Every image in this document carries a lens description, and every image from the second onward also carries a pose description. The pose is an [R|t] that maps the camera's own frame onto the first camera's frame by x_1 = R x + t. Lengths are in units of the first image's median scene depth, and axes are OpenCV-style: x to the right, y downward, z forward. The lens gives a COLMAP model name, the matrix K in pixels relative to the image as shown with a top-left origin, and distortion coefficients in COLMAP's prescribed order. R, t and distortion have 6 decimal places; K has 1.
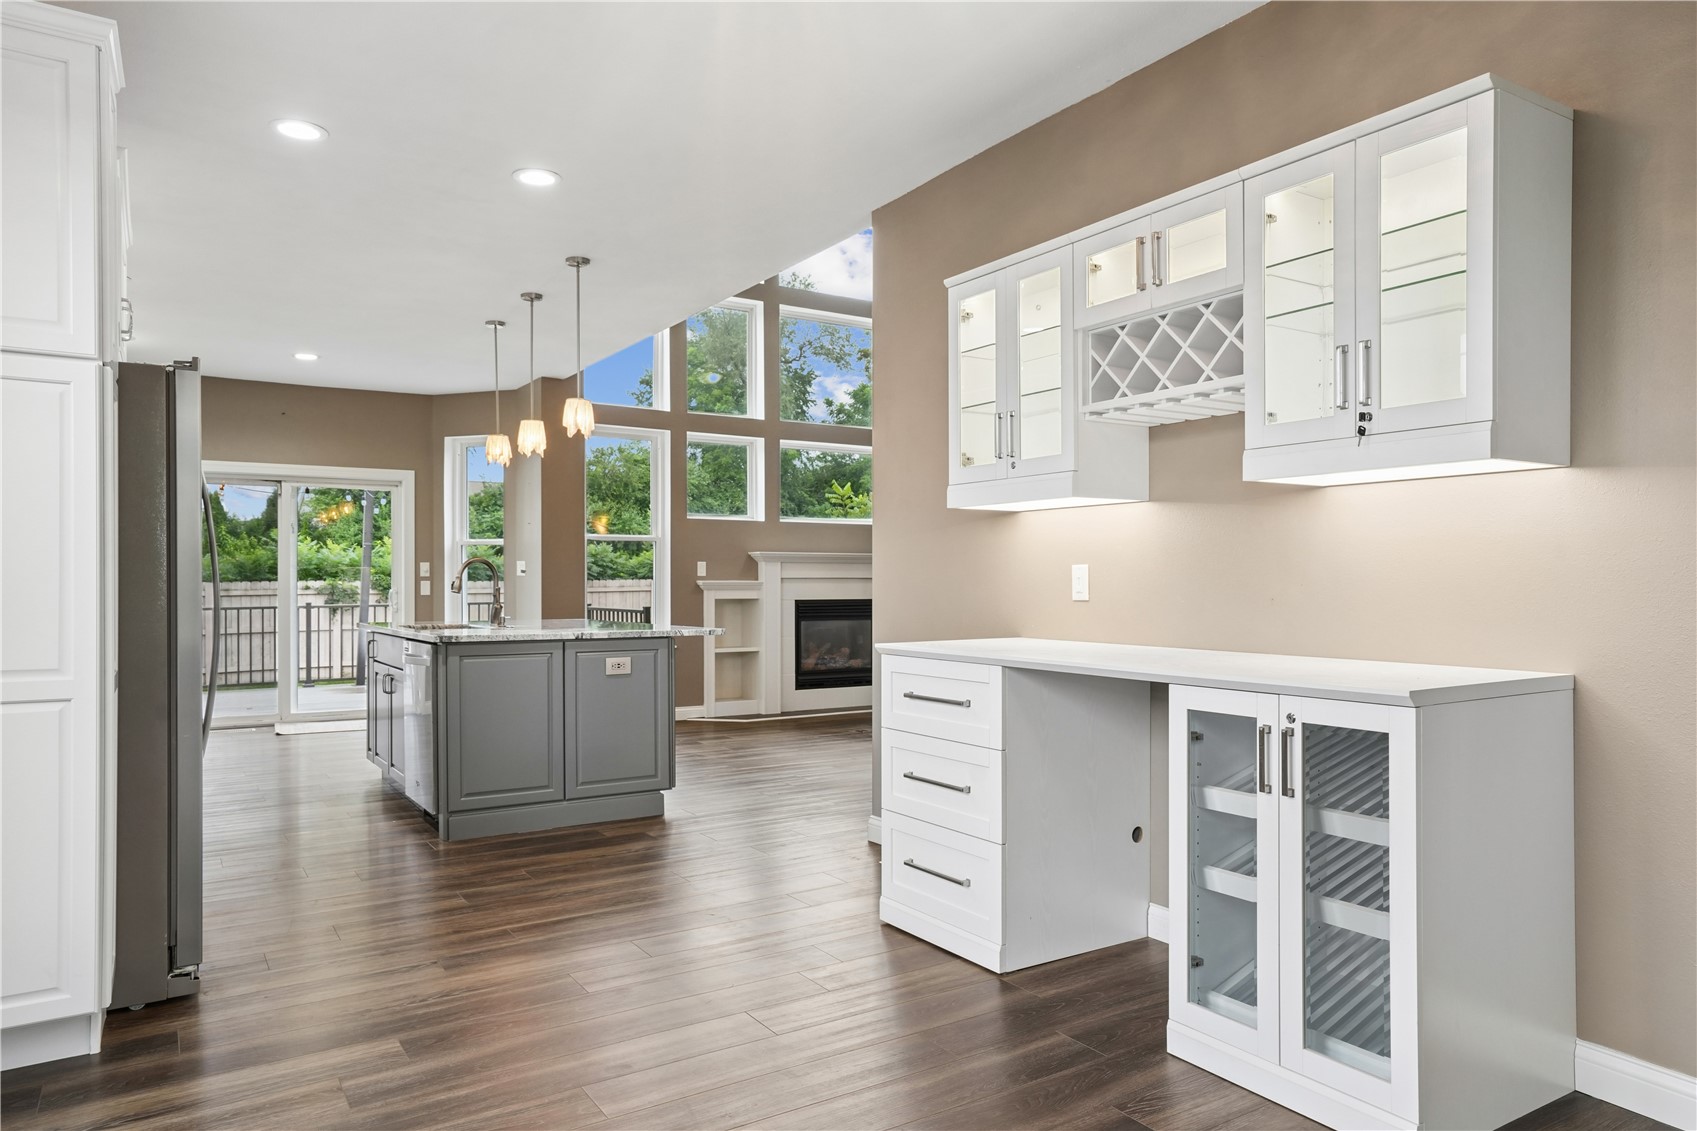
lens RADIAL K [[1104.5, 0, 847.5], [0, 1104.5, 574.3], [0, 0, 1]] dist [-0.008482, -0.001681]
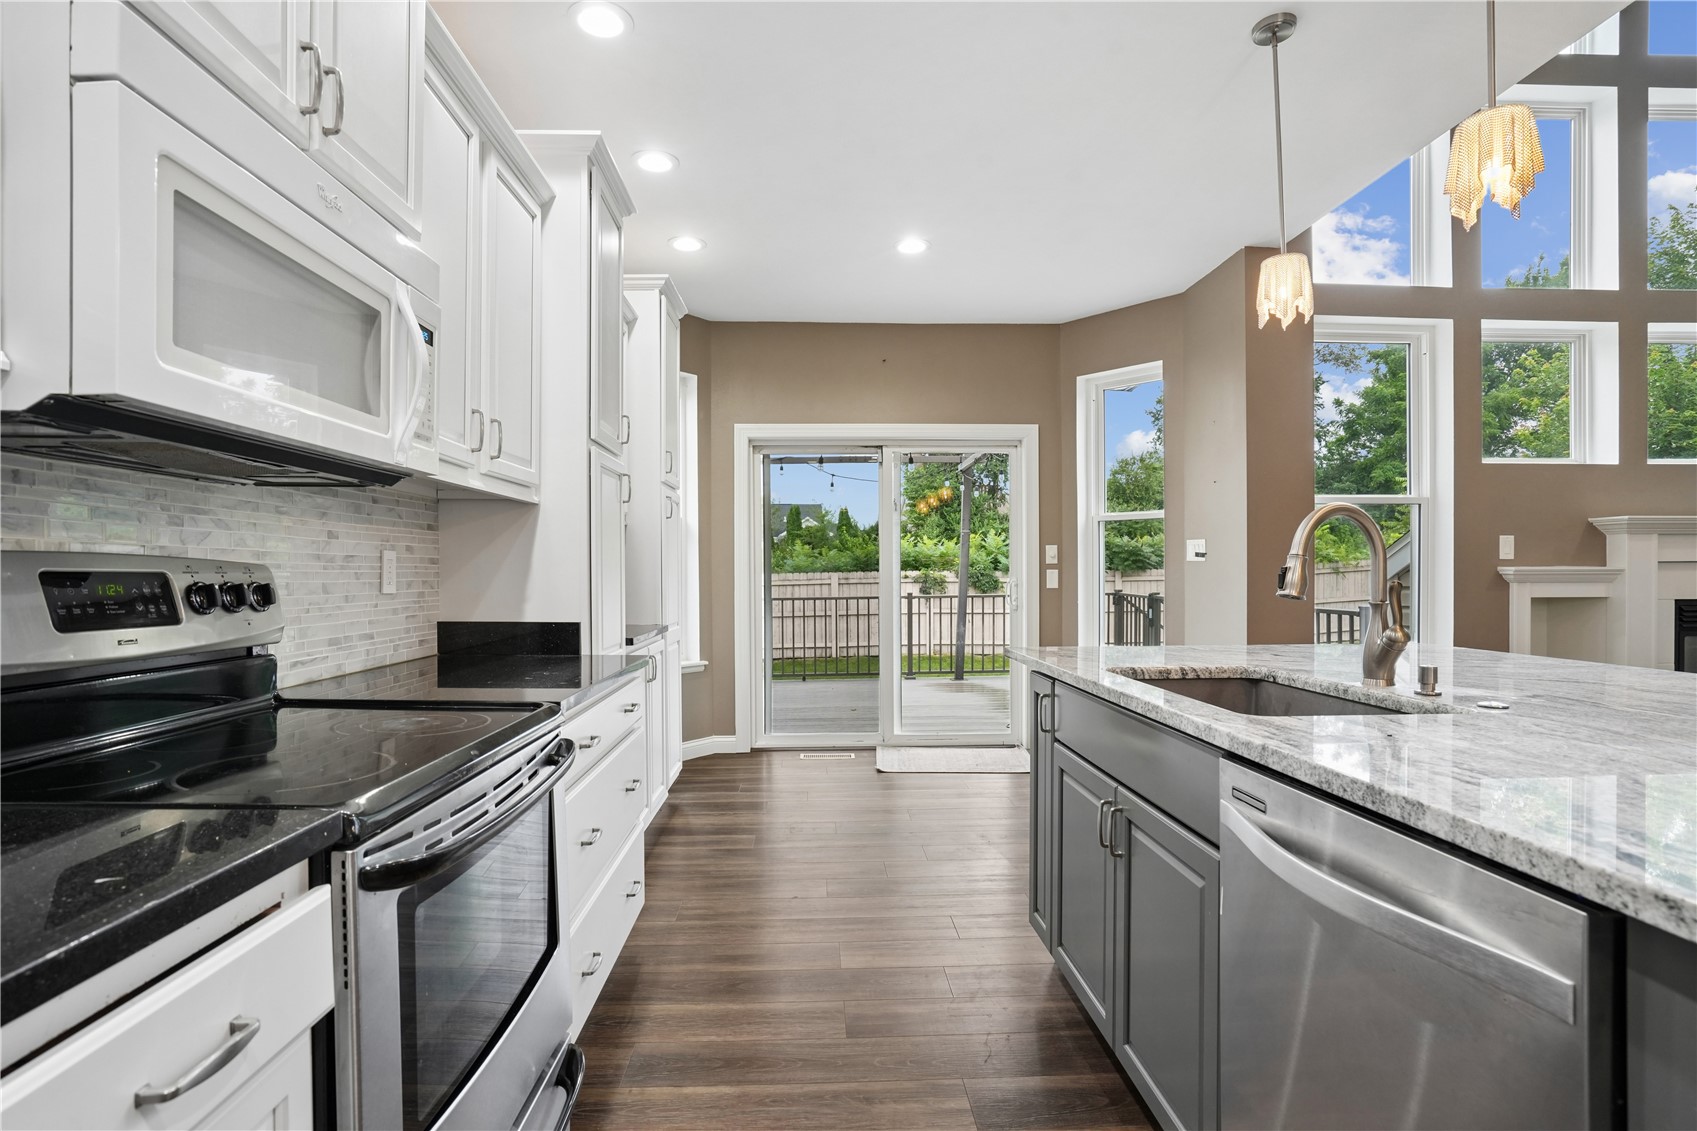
lens RADIAL K [[829.0, 0, 845.5], [0, 829.0, 571.0], [0, 0, 1]] dist [-0.002403, 0.000183]
pose [[0.864127, -0.005462, -0.503245, -0.175115], [0.008922, 0.999950, 0.004466, 0.002324], [0.503195, -0.008348, 0.864132, 0.348904]]
